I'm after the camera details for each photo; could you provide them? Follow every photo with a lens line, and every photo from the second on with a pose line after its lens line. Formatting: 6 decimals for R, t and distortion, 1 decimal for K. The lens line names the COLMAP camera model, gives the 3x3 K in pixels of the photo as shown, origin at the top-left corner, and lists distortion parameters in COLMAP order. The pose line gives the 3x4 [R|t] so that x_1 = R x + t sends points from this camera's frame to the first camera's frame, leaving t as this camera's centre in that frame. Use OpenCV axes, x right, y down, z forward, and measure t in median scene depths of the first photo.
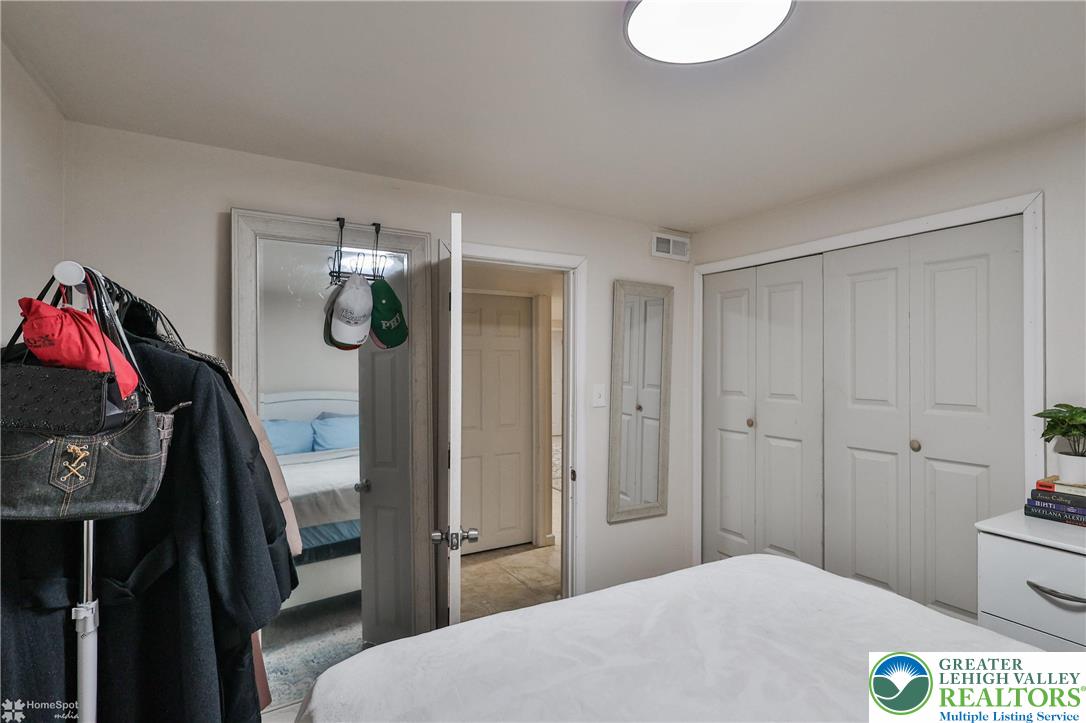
lens RADIAL K [[538.4, 0, 543.2], [0, 538.4, 360.2], [0, 0, 1]] dist [0.001786, 0.000158]
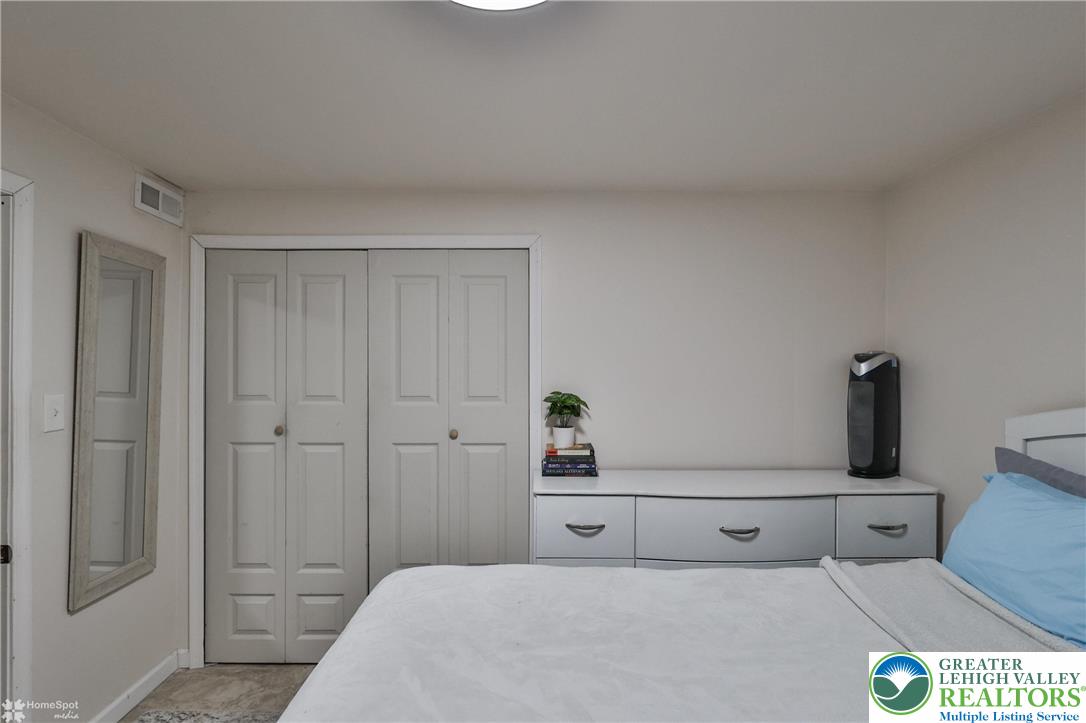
lens RADIAL K [[538.4, 0, 541.2], [0, 538.4, 366.7], [0, 0, 1]] dist [0.001786, 0.000158]
pose [[0.491367, -0.001382, 0.870952, -0.159965], [-0.007073, 0.999959, 0.005578, 0.005718], [-0.870924, -0.008901, 0.491337, 0.212362]]
